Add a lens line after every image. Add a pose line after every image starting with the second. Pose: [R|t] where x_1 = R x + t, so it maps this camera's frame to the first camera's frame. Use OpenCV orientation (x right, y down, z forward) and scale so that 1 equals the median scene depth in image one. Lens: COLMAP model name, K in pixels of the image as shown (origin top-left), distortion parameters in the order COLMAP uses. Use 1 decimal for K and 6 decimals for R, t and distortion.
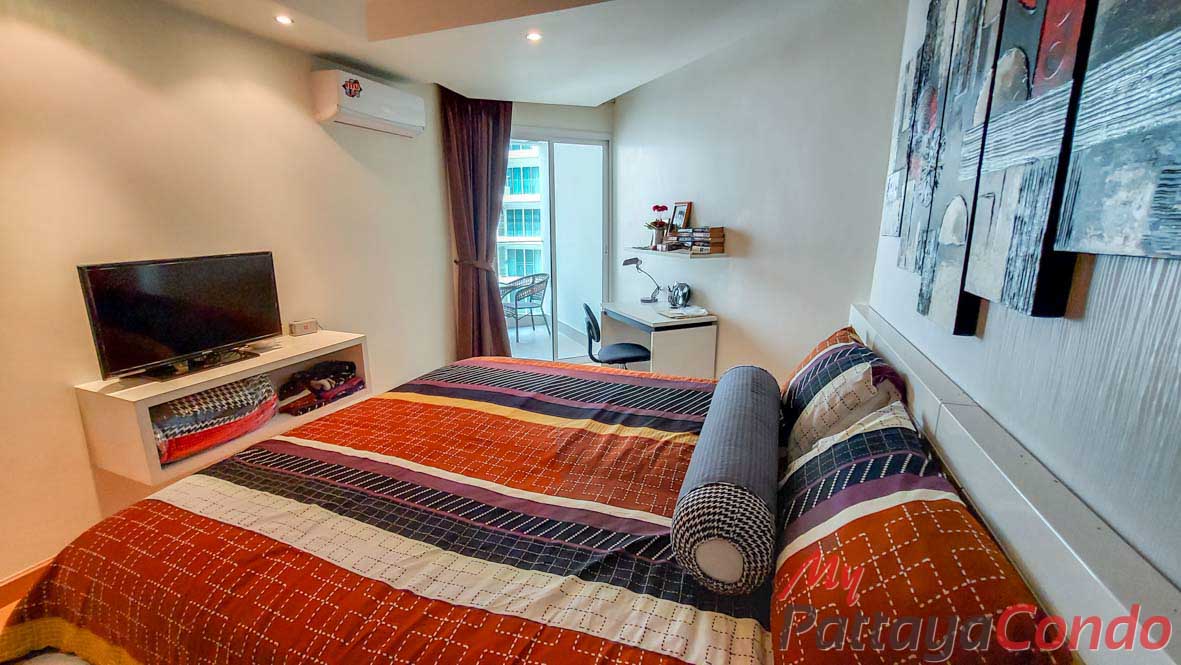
lens RADIAL K [[478.3, 0, 597.1], [0, 478.3, 331.7], [0, 0, 1]] dist [-0.009798, -0.000203]
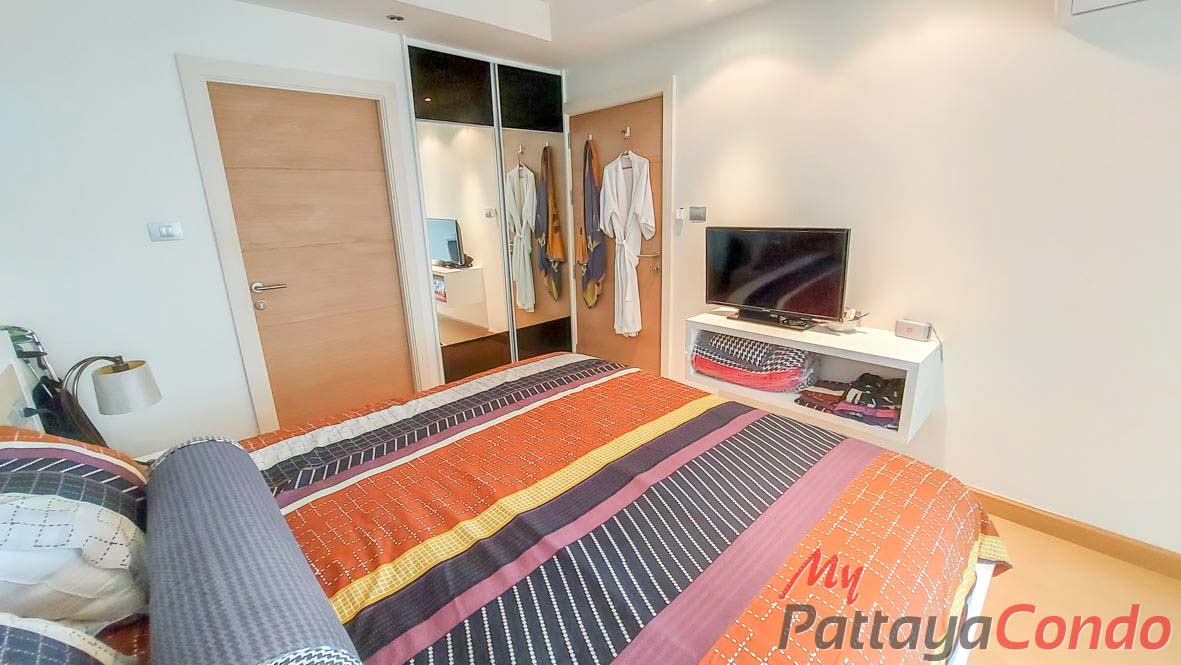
lens RADIAL K [[478.3, 0, 597.1], [0, 478.3, 331.7], [0, 0, 1]] dist [-0.009798, -0.000203]
pose [[-0.438097, 0.257656, -0.861211, 0.366331], [-0.174965, 0.915280, 0.362837, -0.254871], [0.881736, 0.309639, -0.355900, 1.050611]]
